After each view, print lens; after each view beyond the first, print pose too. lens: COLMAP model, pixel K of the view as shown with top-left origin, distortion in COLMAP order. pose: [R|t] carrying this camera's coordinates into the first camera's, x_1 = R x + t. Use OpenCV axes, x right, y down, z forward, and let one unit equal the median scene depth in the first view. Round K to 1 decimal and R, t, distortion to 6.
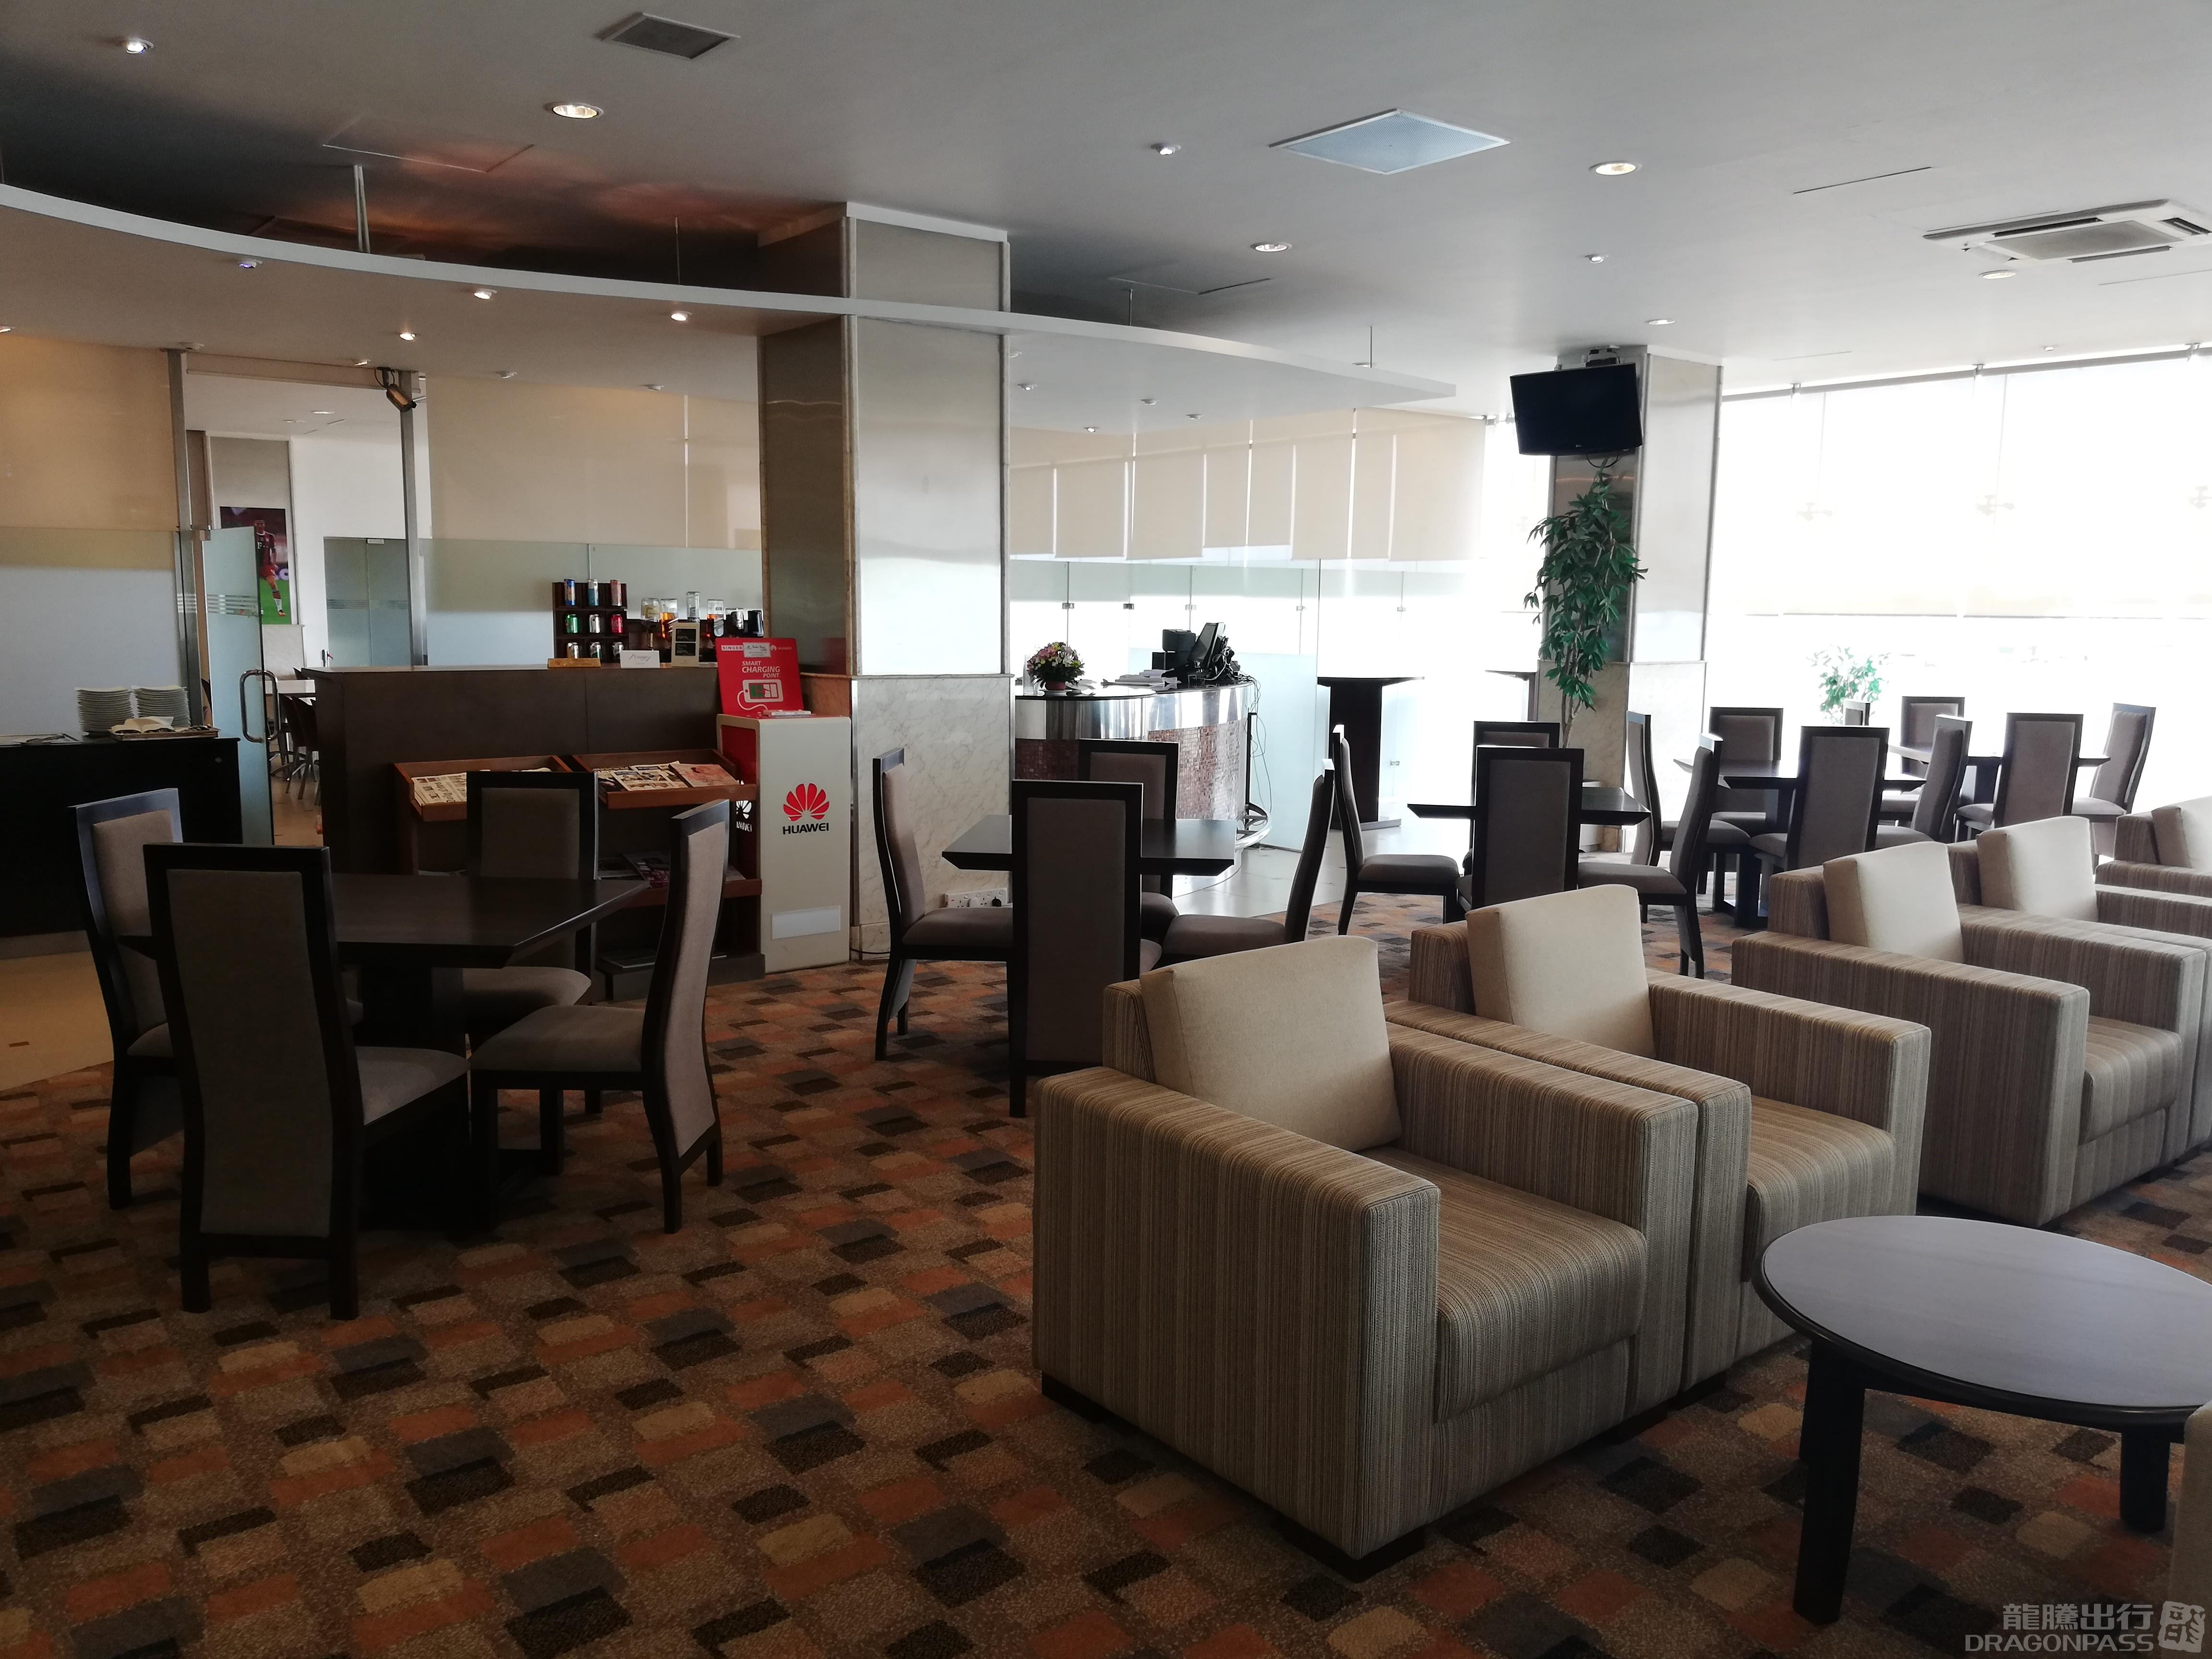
lens RADIAL K [[1658.0, 0, 1105.0], [0, 1658.0, 841.6], [0, 0, 1]] dist [0.020713, -0.038418]
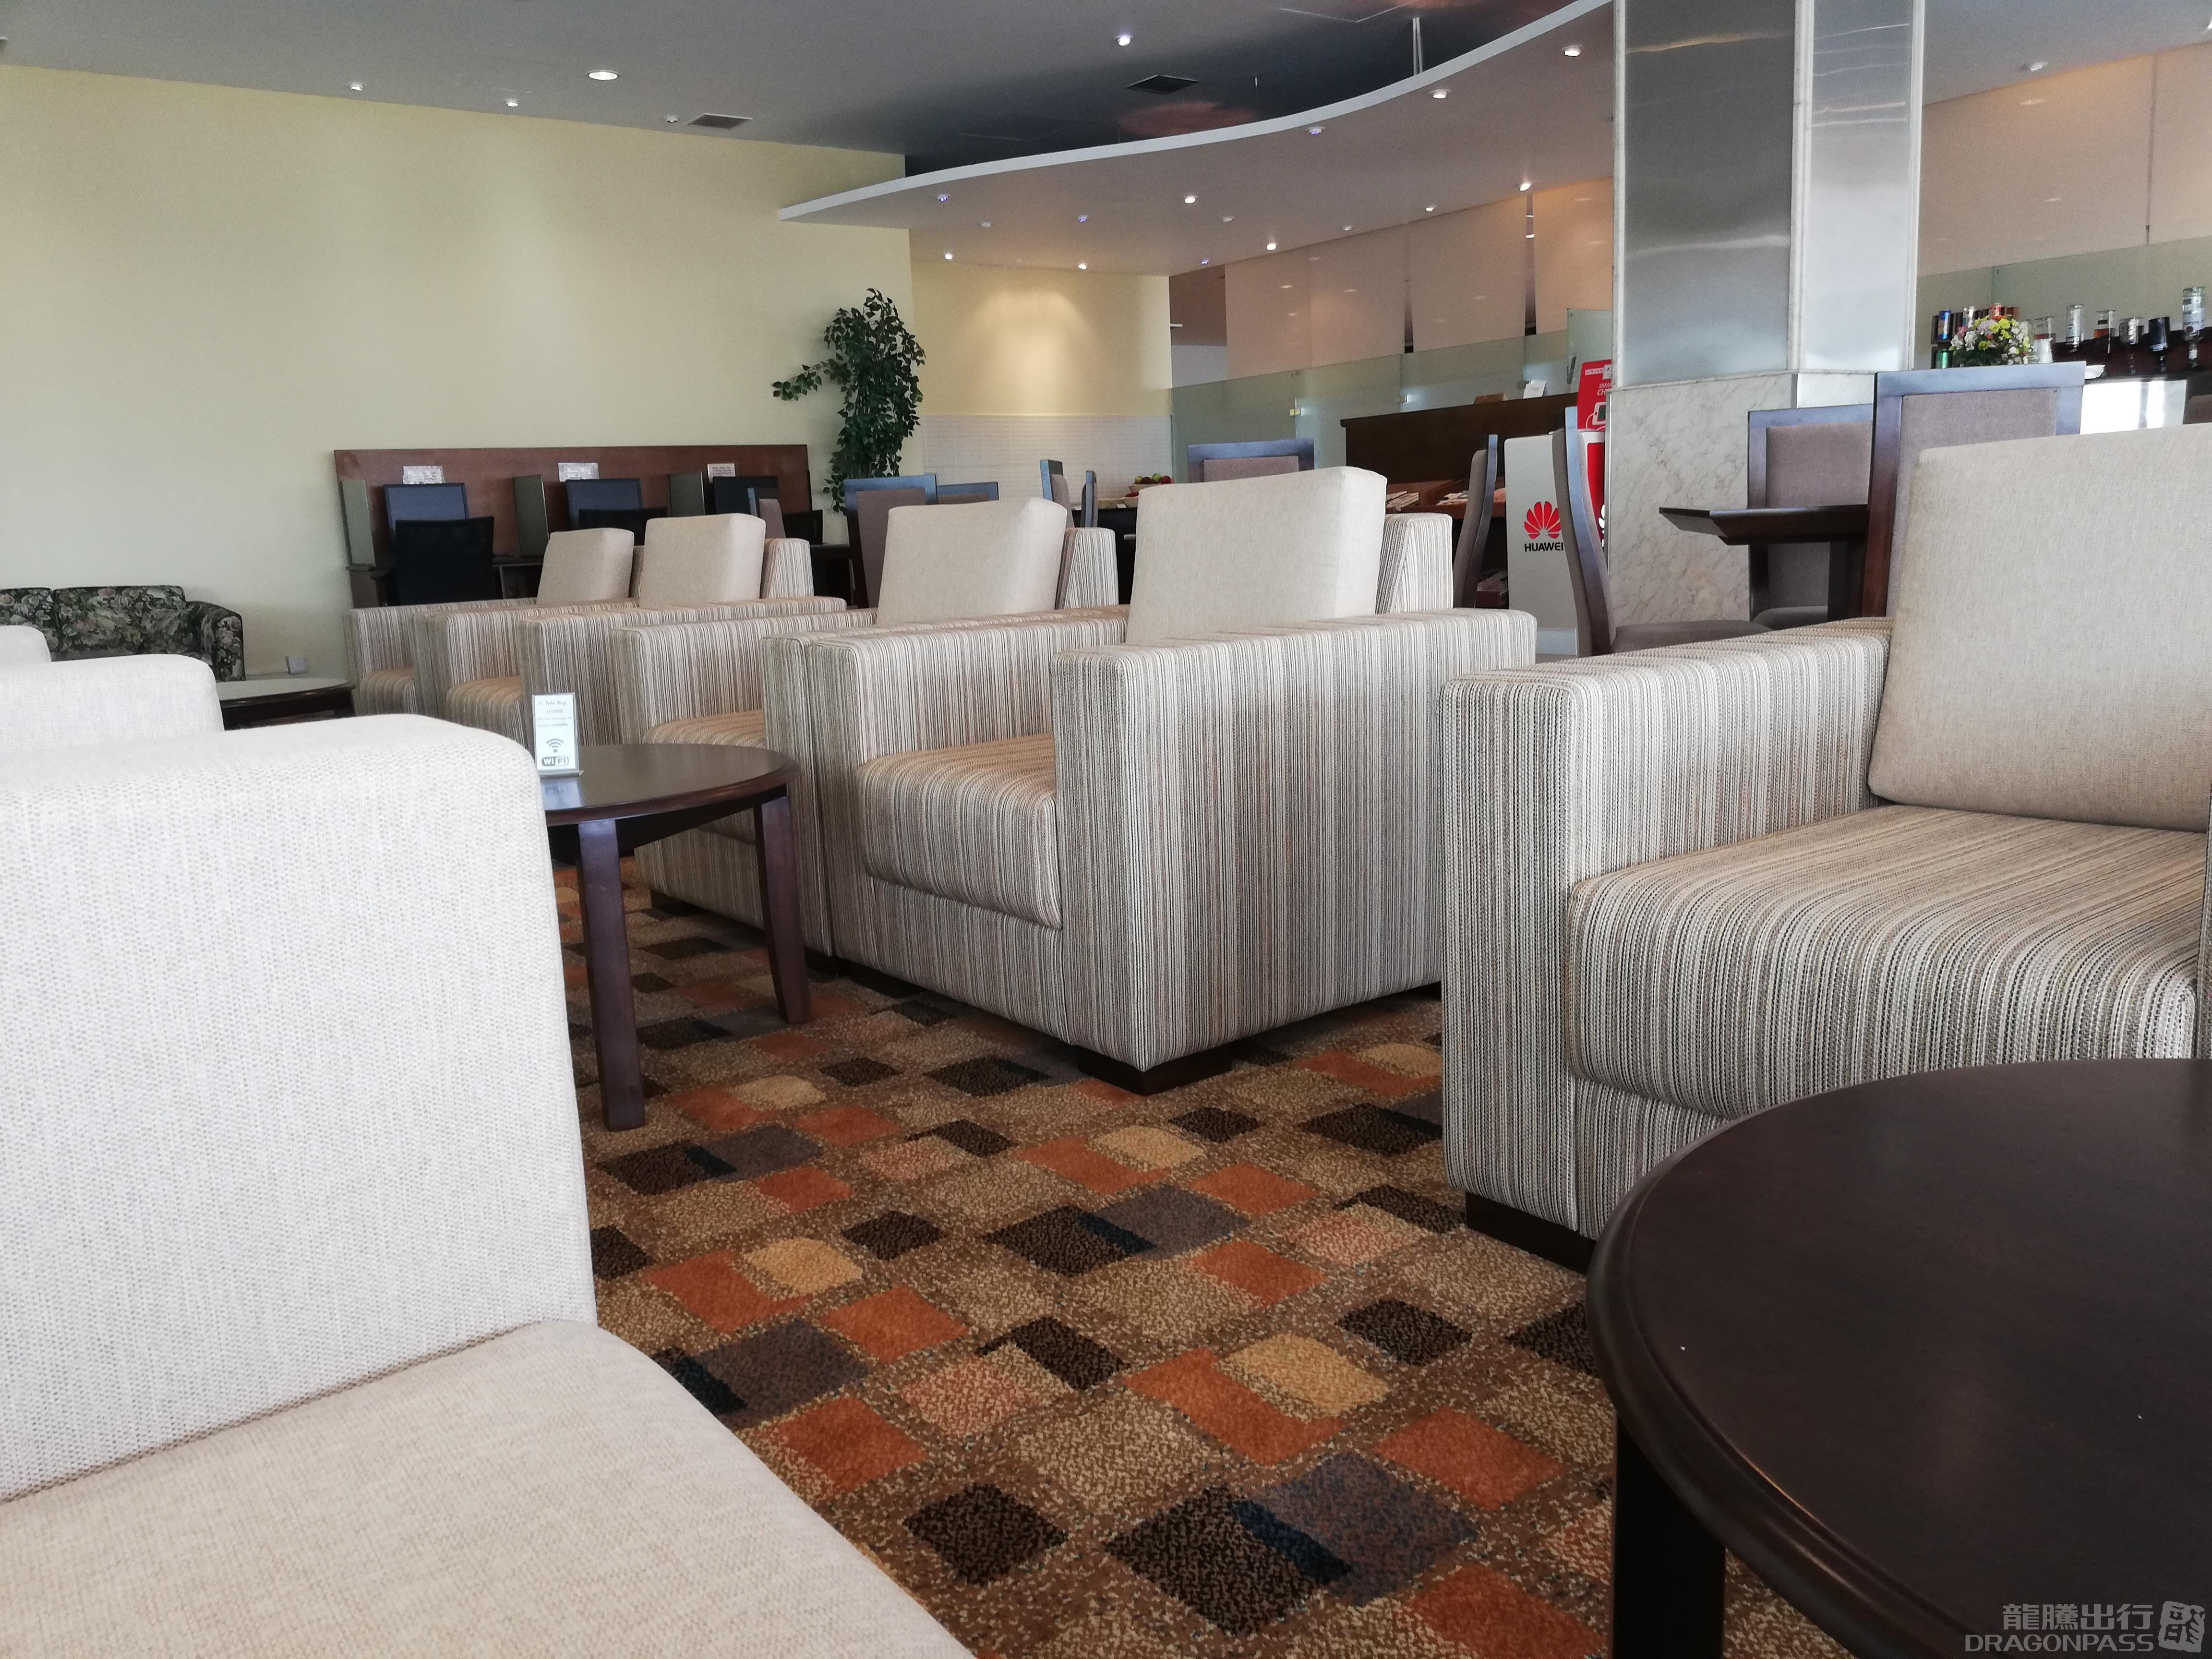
lens RADIAL K [[1658.0, 0, 1133.9], [0, 1658.0, 874.1], [0, 0, 1]] dist [0.020713, -0.038418]
pose [[-0.035074, 0.196000, -0.979977, 0.875105], [-0.095138, 0.975472, 0.198504, 0.009777], [0.994846, 0.100195, -0.015567, 0.786746]]
